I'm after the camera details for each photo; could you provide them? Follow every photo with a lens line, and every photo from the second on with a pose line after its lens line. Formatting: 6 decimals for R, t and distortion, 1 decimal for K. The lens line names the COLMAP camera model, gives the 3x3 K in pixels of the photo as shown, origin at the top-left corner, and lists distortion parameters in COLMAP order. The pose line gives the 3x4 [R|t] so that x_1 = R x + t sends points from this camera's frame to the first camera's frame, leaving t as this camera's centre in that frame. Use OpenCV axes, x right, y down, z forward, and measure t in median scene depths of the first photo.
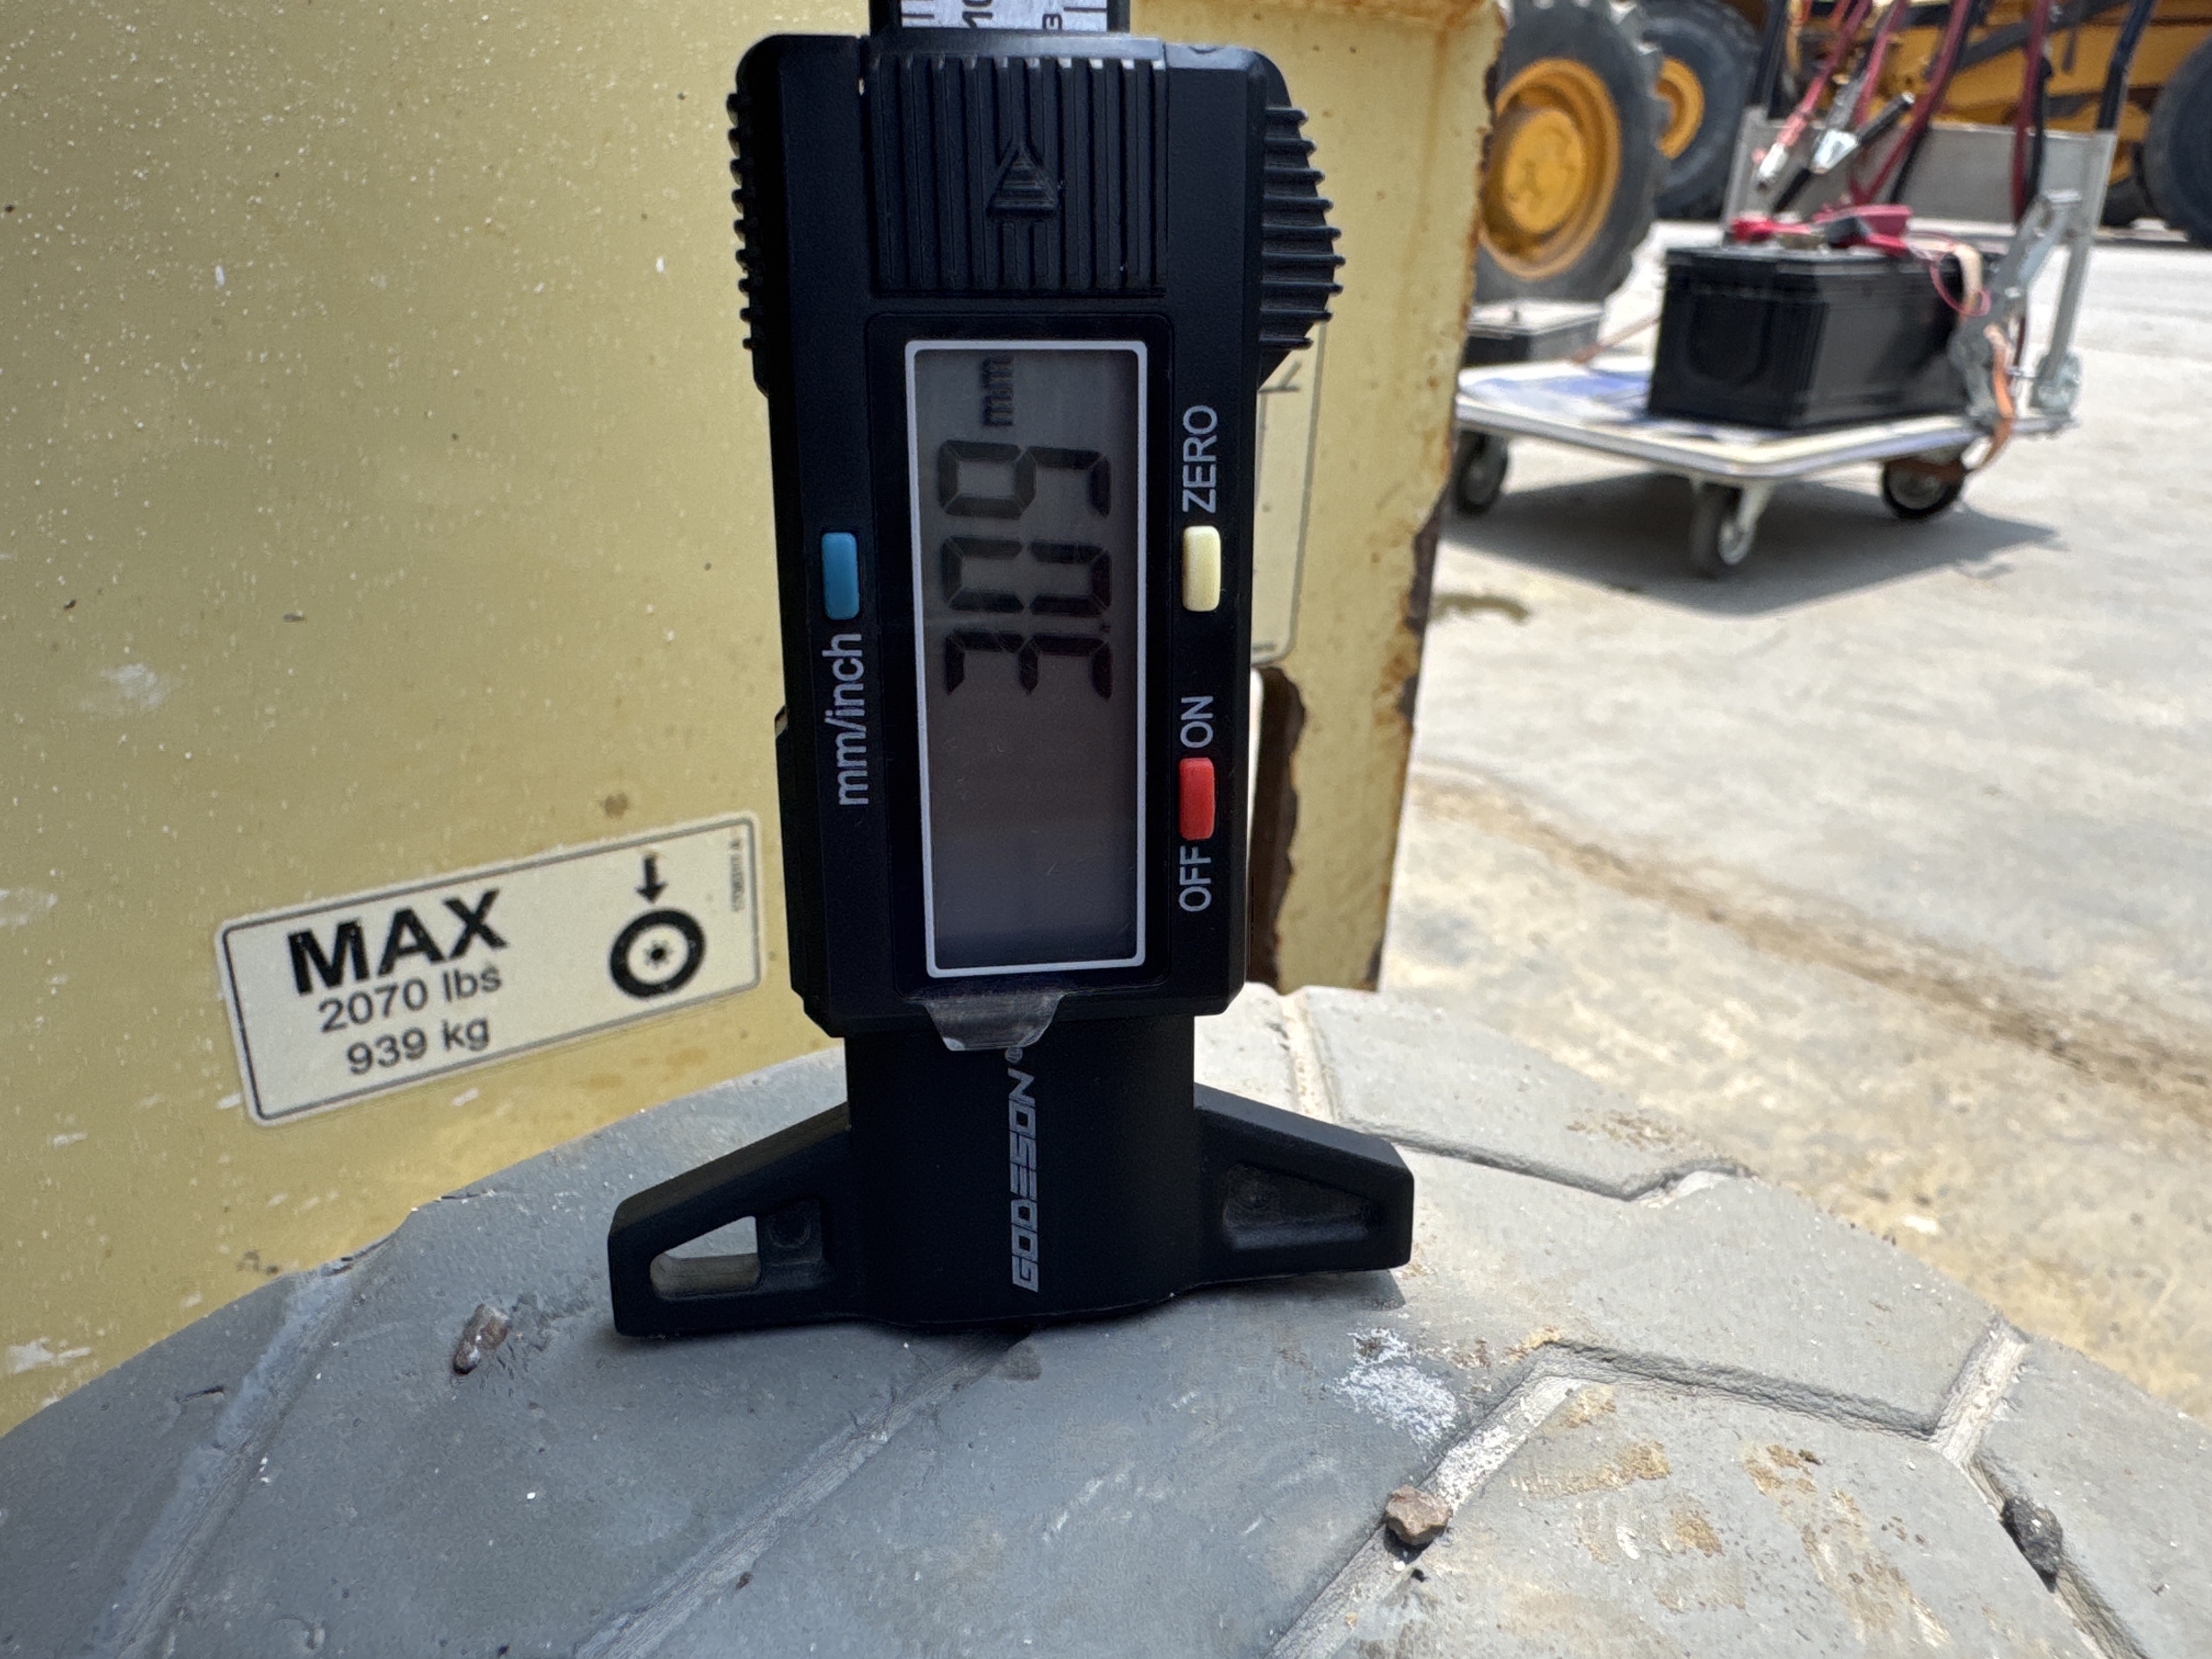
lens RADIAL K [[1562.1, 0, 1106.0], [0, 1562.1, 829.5], [0, 0, 1]] dist [-0.004516, 0.003237]
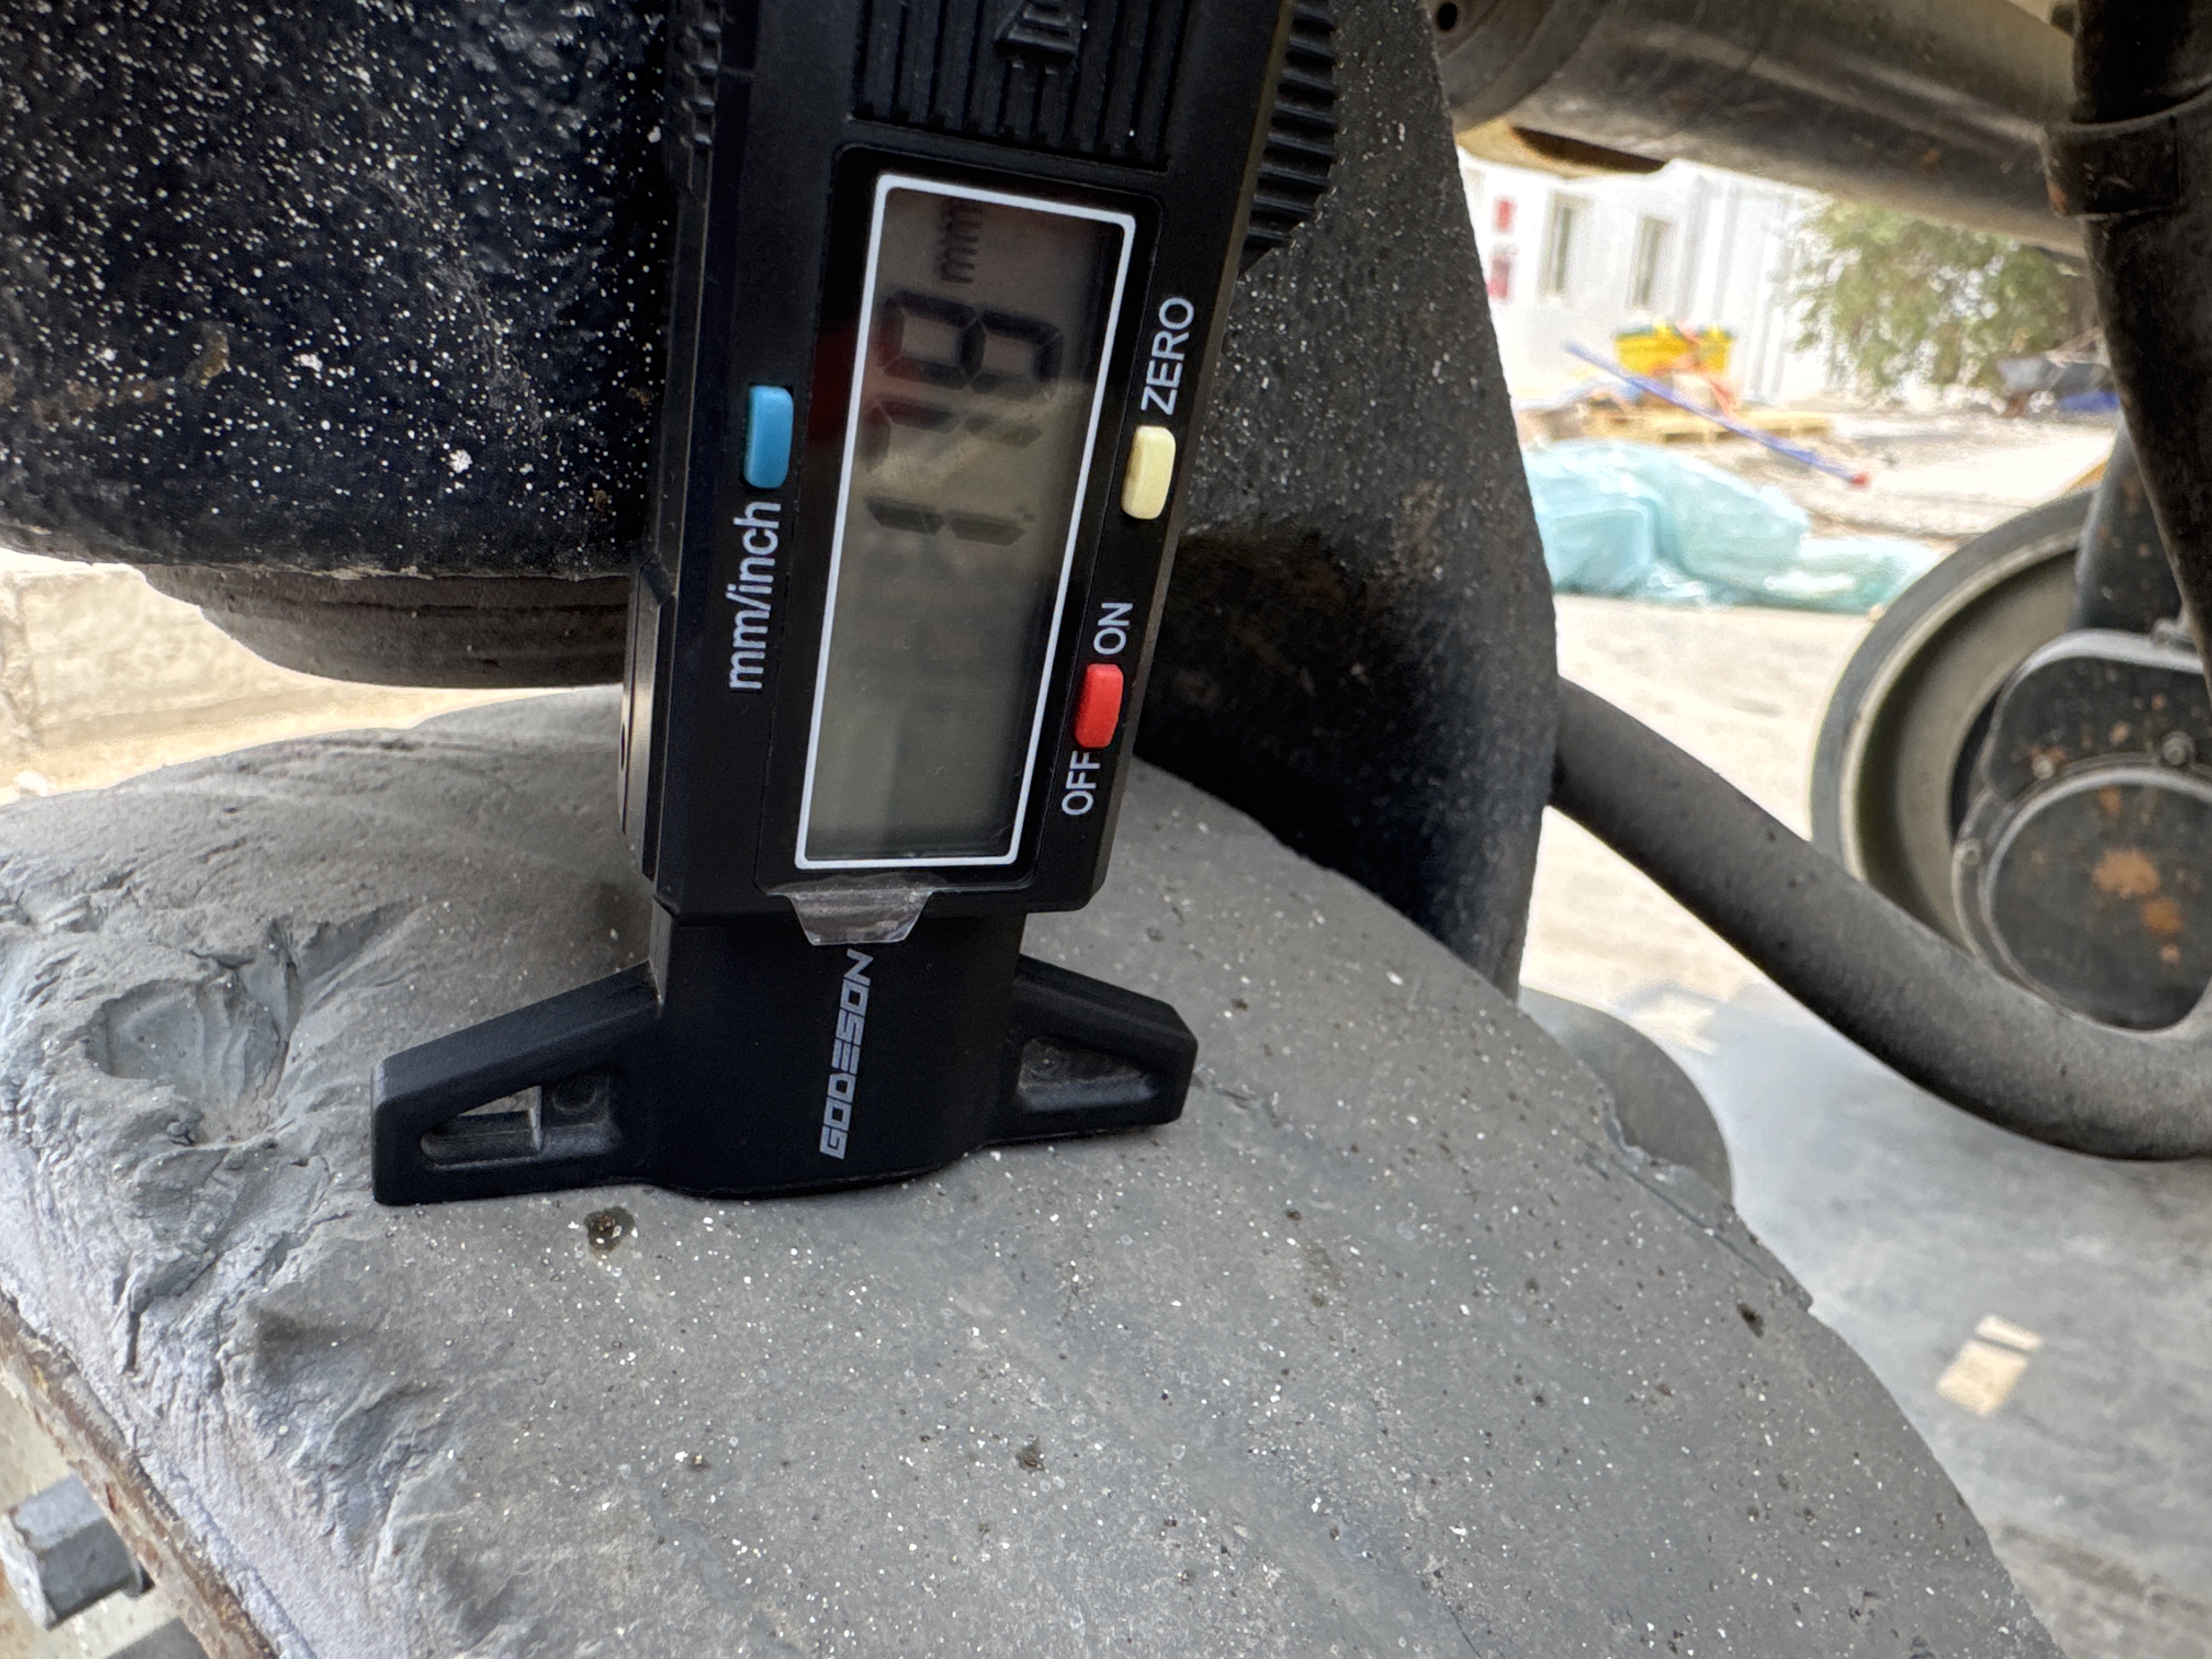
lens RADIAL K [[1562.1, 0, 1106.0], [0, 1562.1, 829.5], [0, 0, 1]] dist [-0.004516, 0.003237]
pose [[0.954397, 0.063425, 0.291724, -0.221046], [-0.119943, 0.976301, 0.180141, -0.123543], [-0.273385, -0.206917, 0.939386, 0.086271]]
